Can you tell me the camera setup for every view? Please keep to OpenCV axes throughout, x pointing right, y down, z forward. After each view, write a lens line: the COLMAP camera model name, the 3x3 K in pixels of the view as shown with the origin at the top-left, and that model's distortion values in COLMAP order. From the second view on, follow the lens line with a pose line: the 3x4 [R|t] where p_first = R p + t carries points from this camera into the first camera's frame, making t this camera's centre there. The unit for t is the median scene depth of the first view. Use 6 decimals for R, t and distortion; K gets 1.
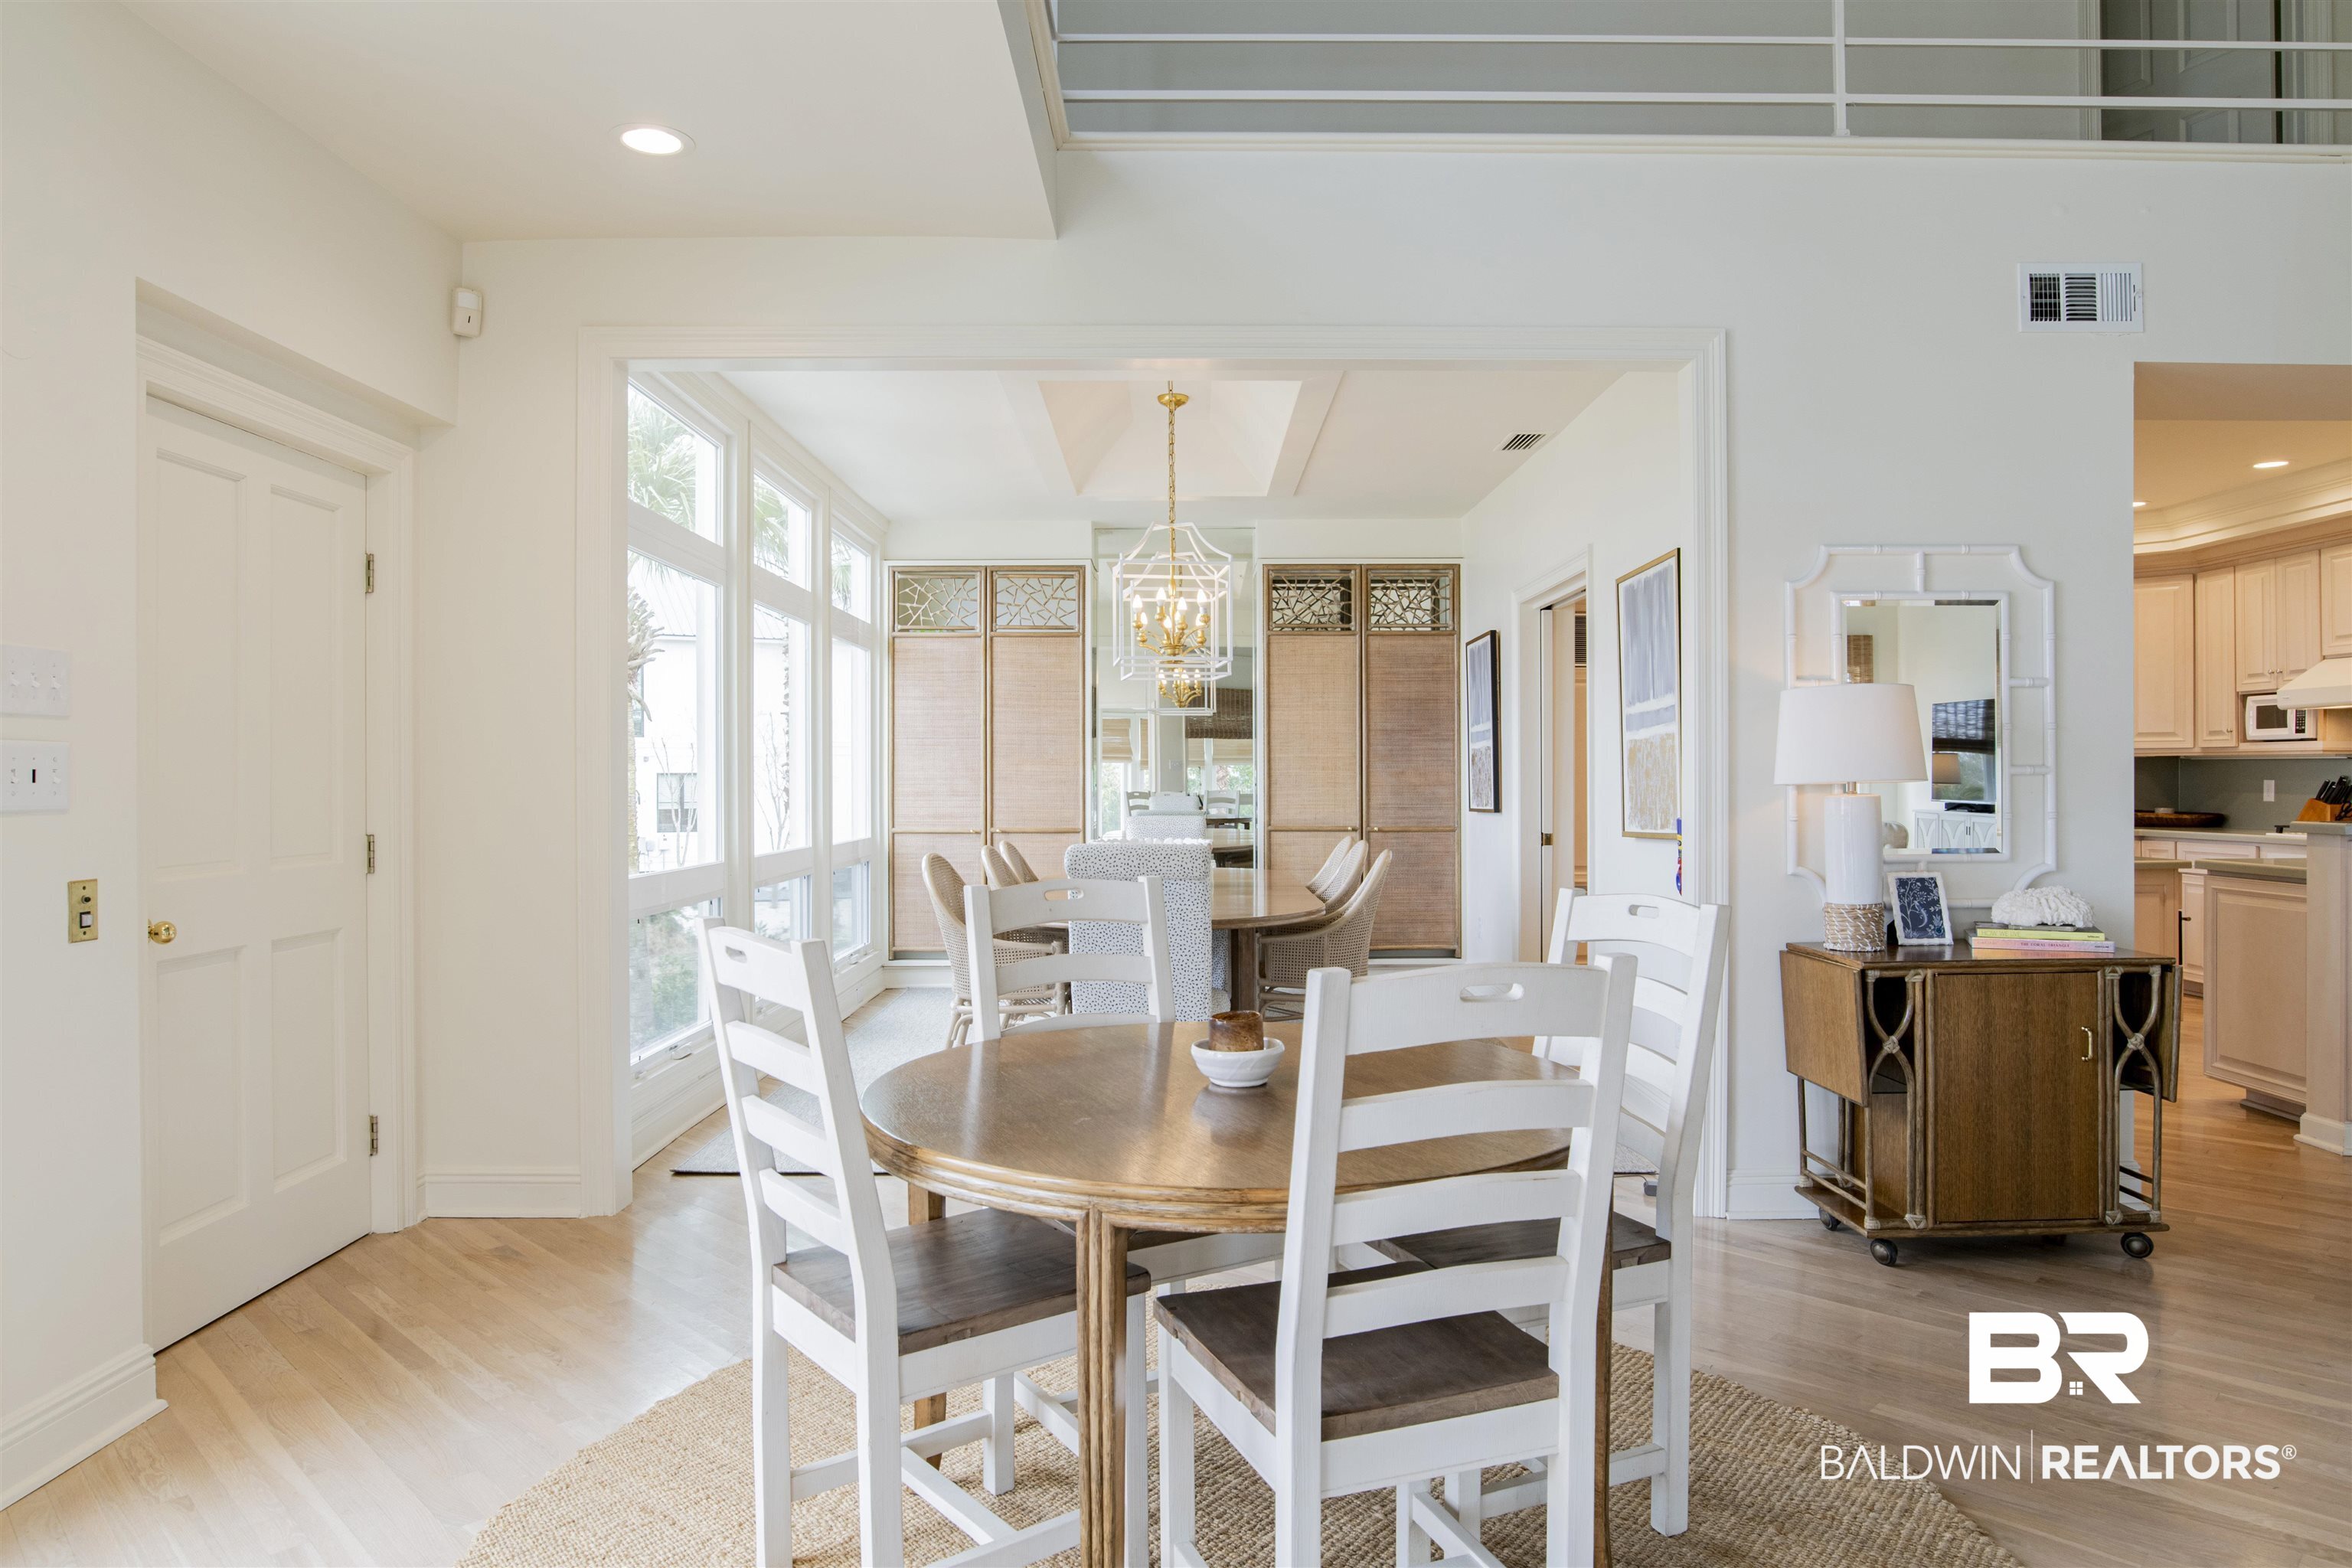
lens RADIAL K [[1446.4, 0, 1175.6], [0, 1446.4, 779.1], [0, 0, 1]] dist [-0.030072, 0.001710]
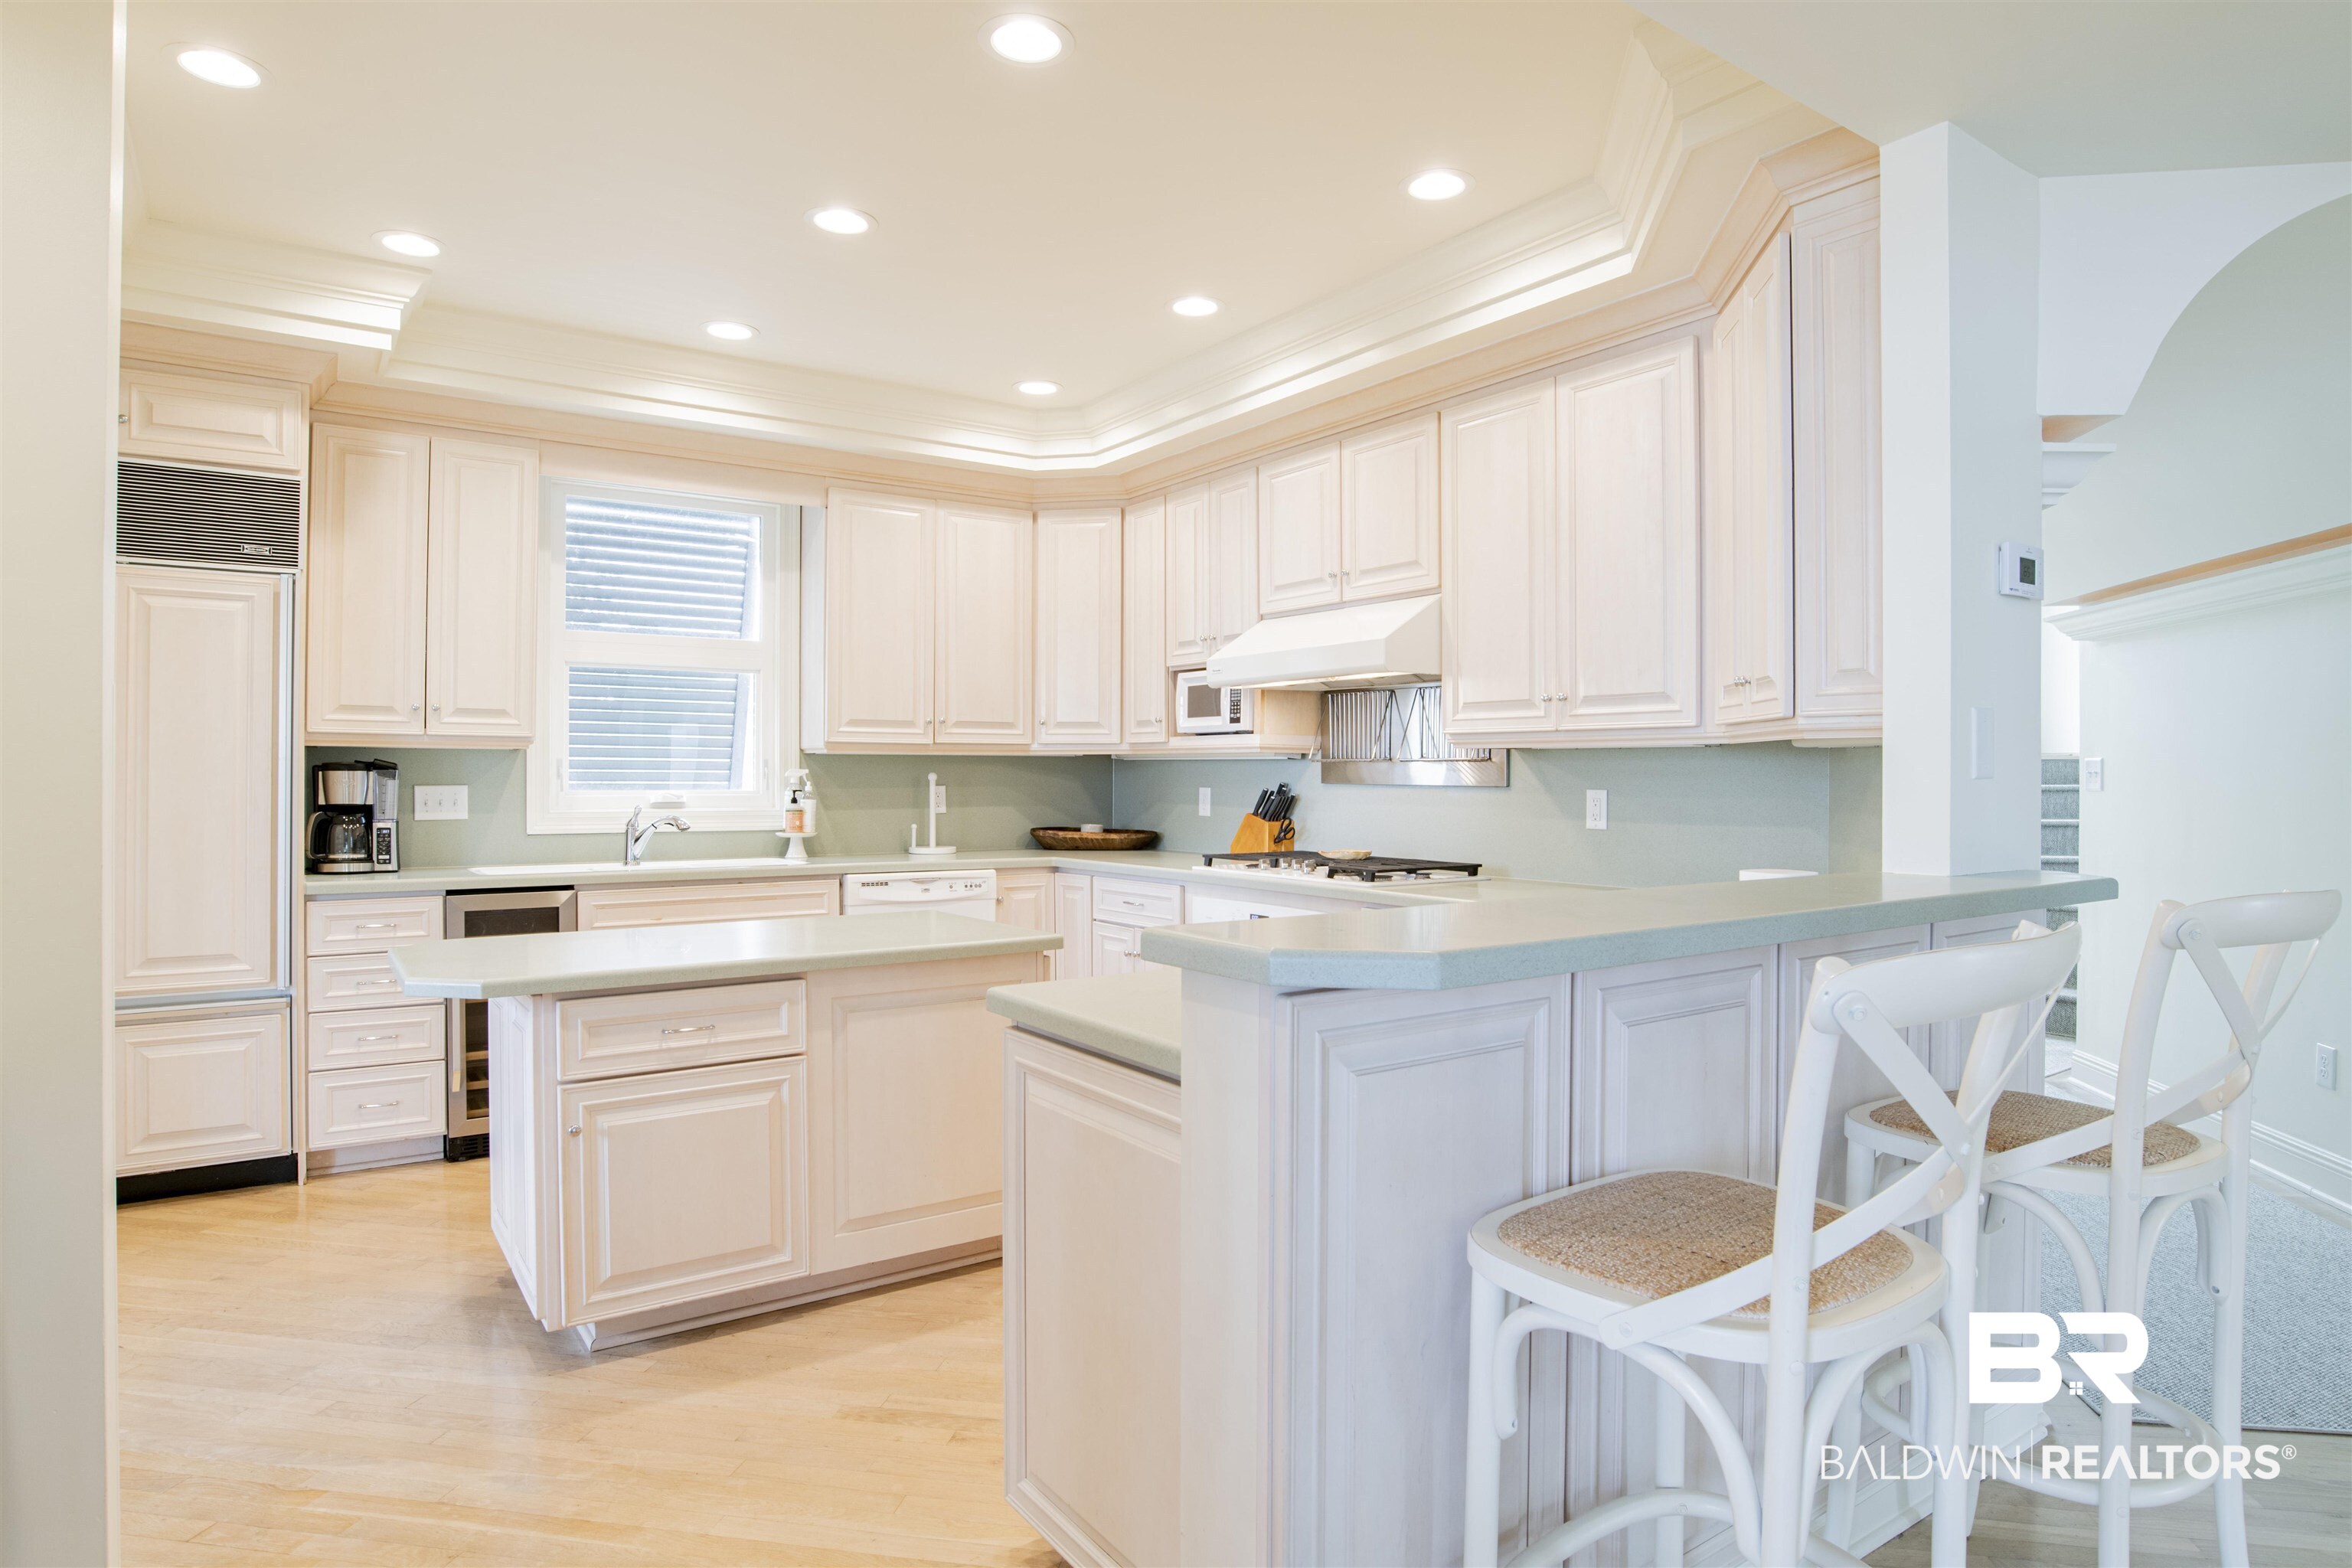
lens RADIAL K [[1329.8, 0, 1192.7], [0, 1329.8, 776.6], [0, 0, 1]] dist [-0.023309, 0.001112]
pose [[0.816003, 0.003503, 0.578038, 0.715787], [-0.002274, 0.999993, -0.002850, -0.006344], [-0.578044, 0.001011, 0.816005, 0.859895]]
